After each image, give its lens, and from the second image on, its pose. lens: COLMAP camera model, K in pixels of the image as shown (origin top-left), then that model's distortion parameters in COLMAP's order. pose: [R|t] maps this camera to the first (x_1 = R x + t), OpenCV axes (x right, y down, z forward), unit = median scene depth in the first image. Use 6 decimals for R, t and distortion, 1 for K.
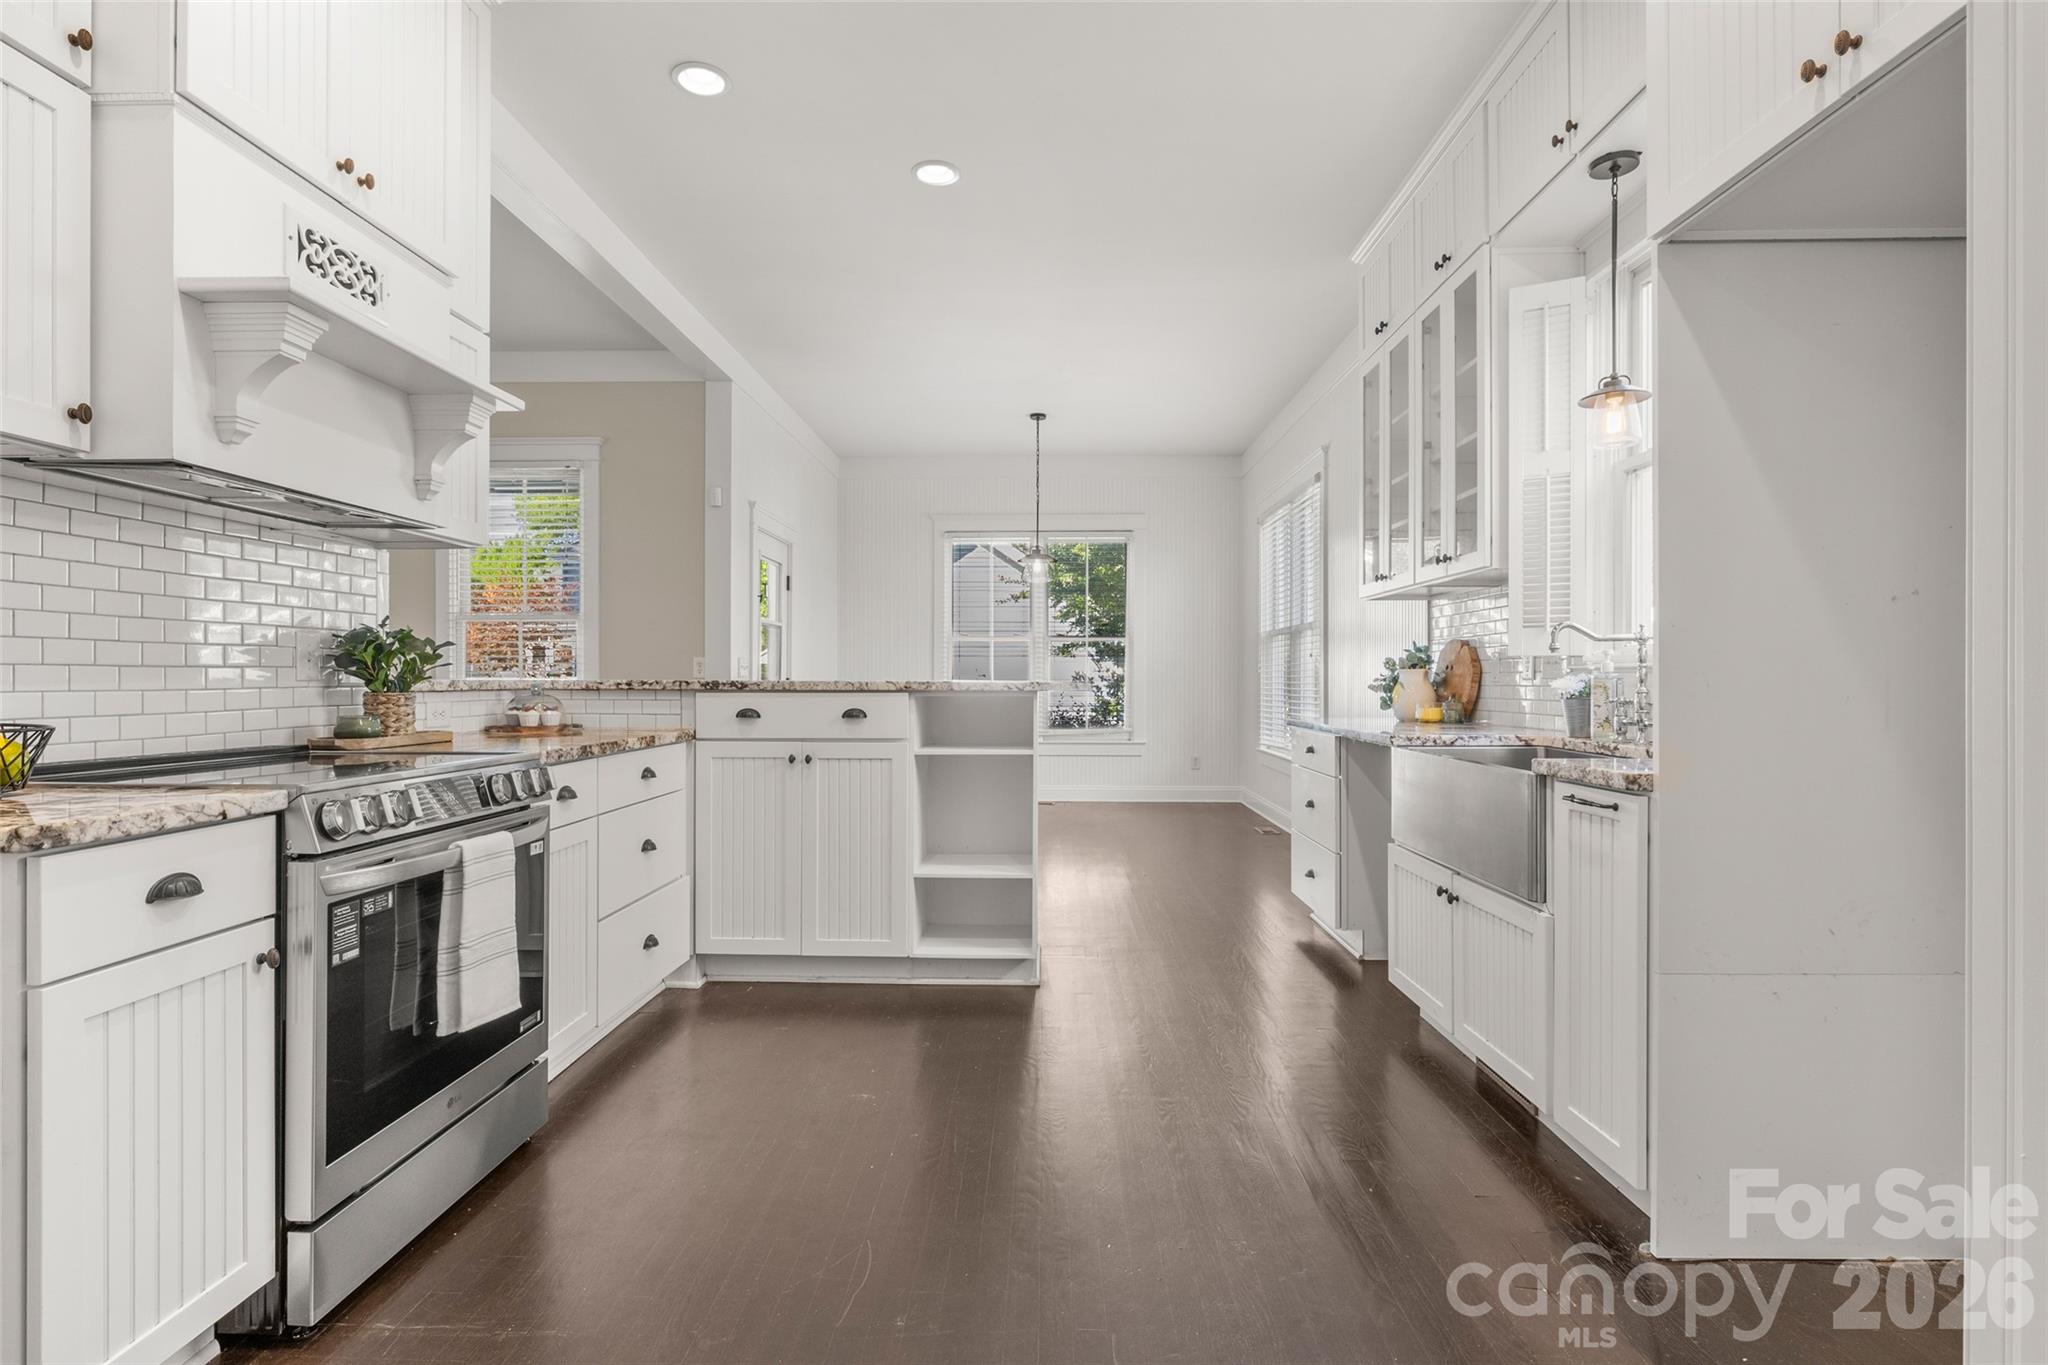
lens RADIAL K [[968.4, 0, 1021.8], [0, 968.4, 680.2], [0, 0, 1]] dist [-0.007399, 0.001219]
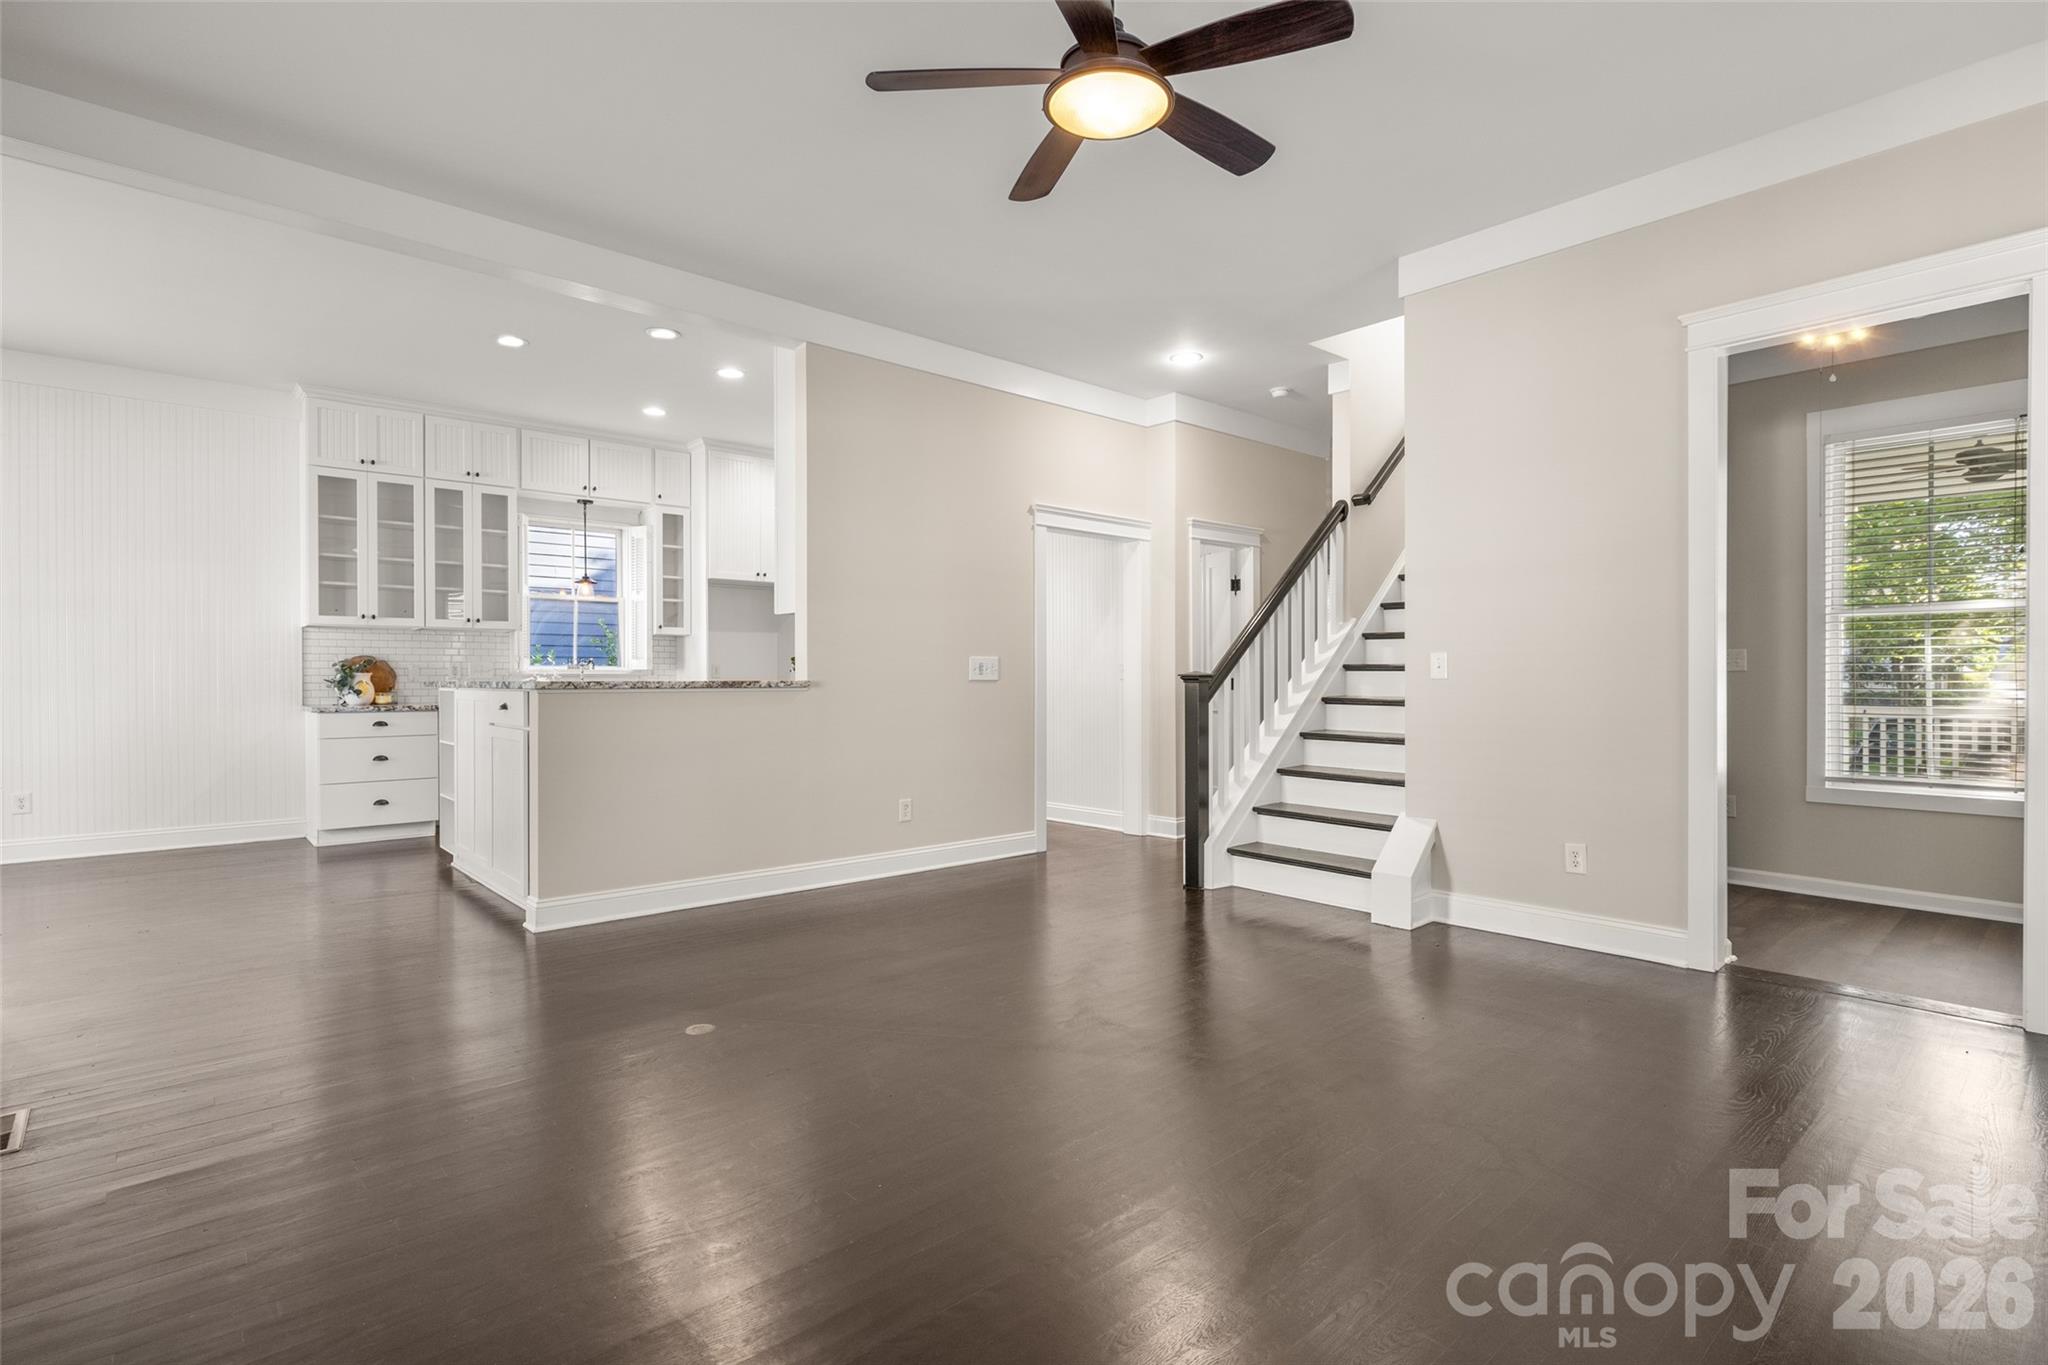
lens RADIAL K [[968.4, 0, 1026.3], [0, 968.4, 678.7], [0, 0, 1]] dist [-0.007399, 0.001219]
pose [[-0.685252, -0.004621, 0.728292, -2.435390], [0.000087, 0.999979, 0.006427, -0.018736], [-0.728306, 0.004468, -0.685237, 2.034767]]
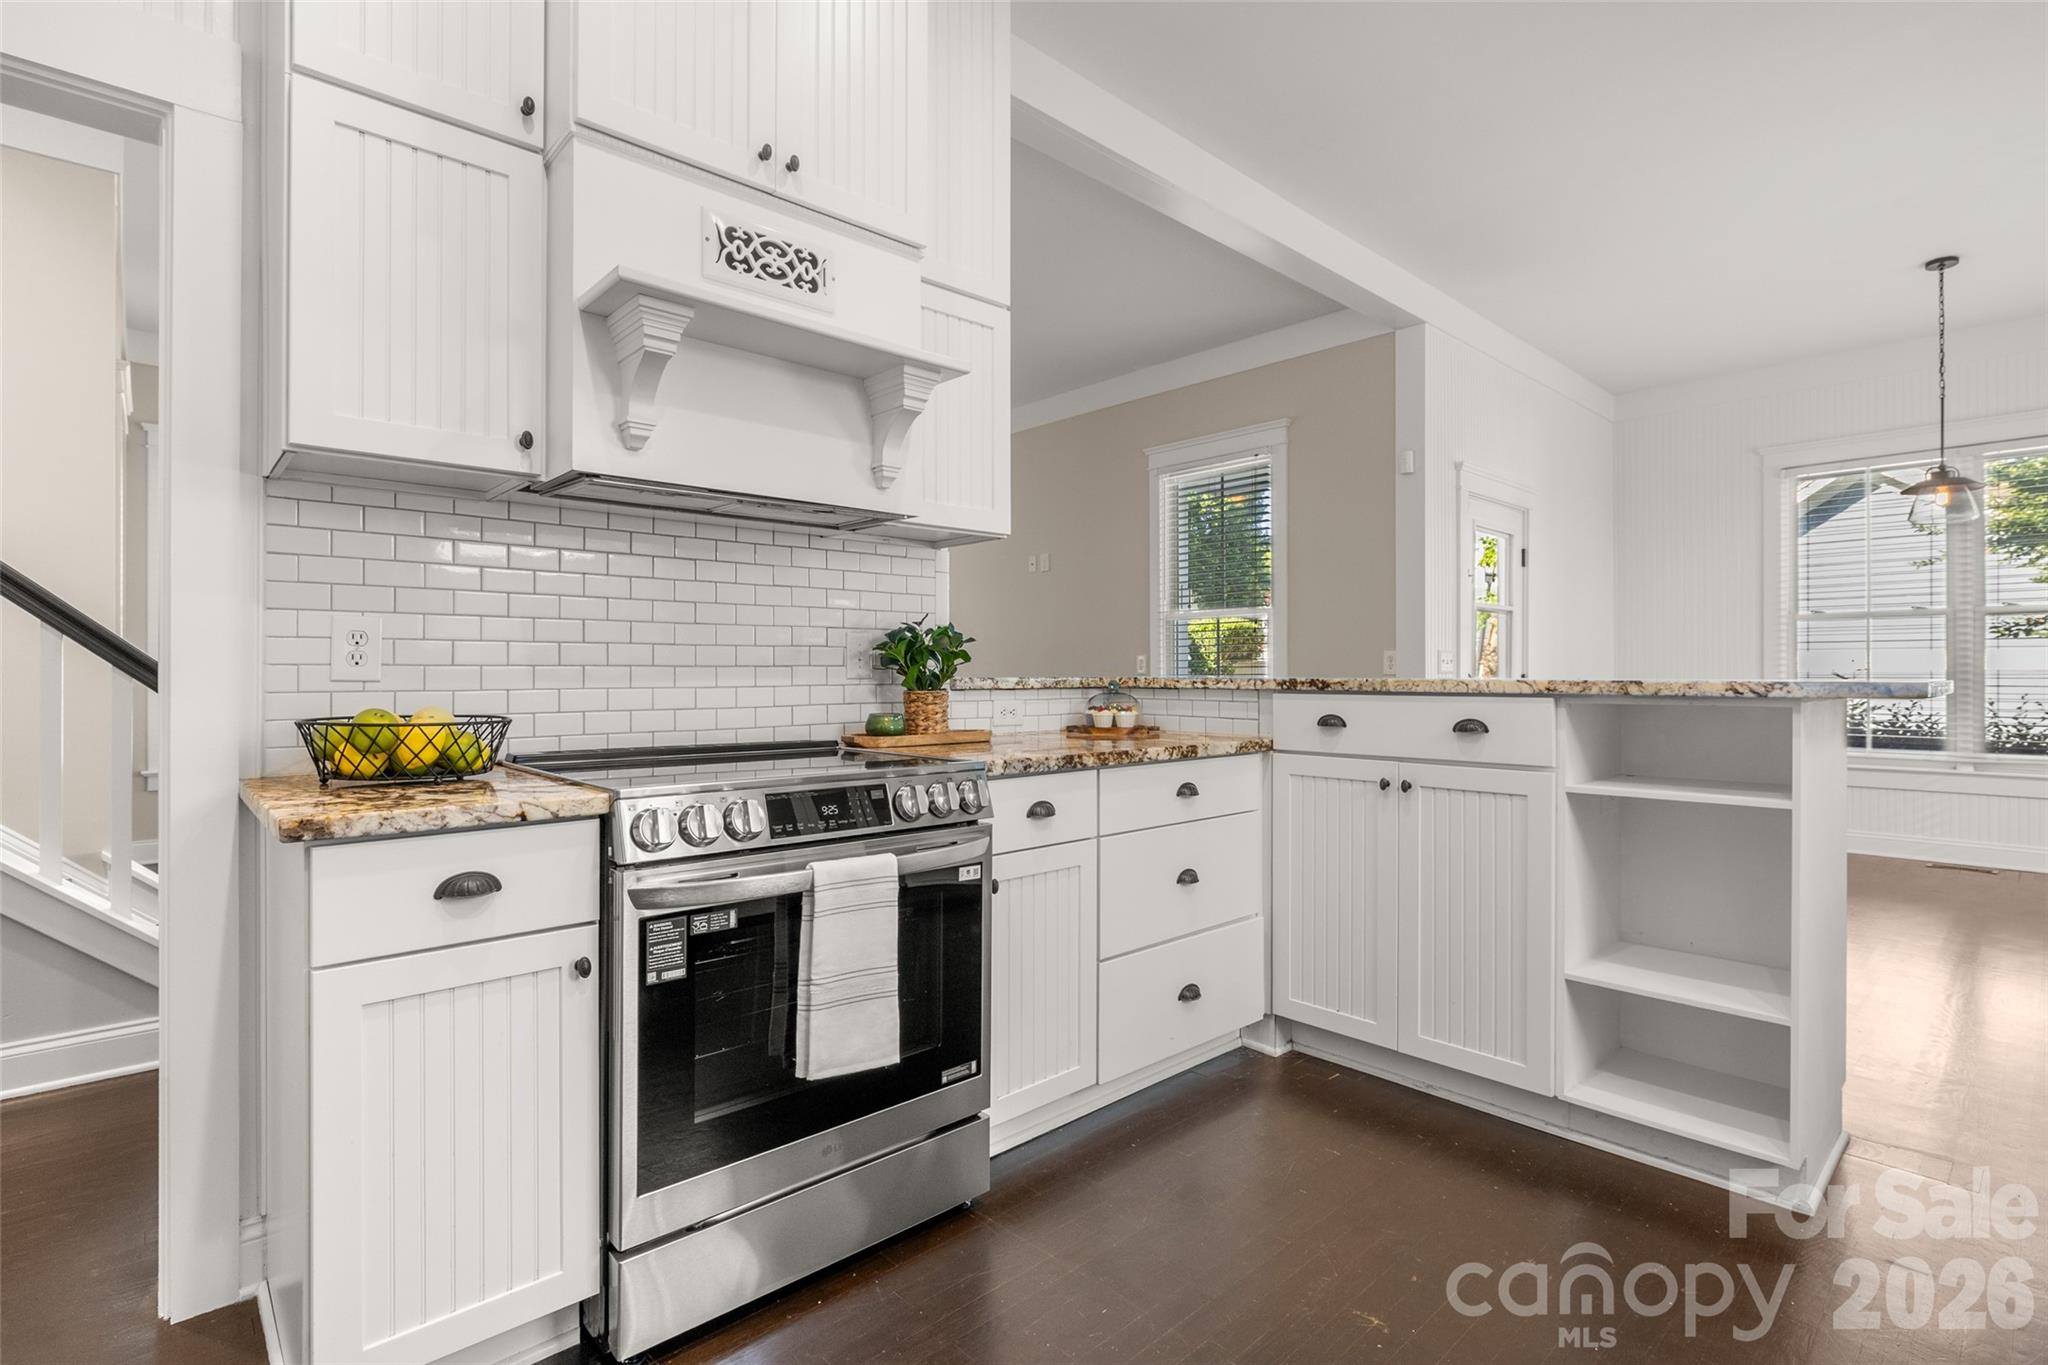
lens RADIAL K [[968.4, 0, 1034.2], [0, 968.4, 670.7], [0, 0, 1]] dist [-0.007399, 0.001219]
pose [[0.701292, -0.003478, -0.712865, 0.133824], [-0.000075, 0.999988, -0.004952, -0.002898], [0.712874, 0.003527, 0.701283, 0.365520]]
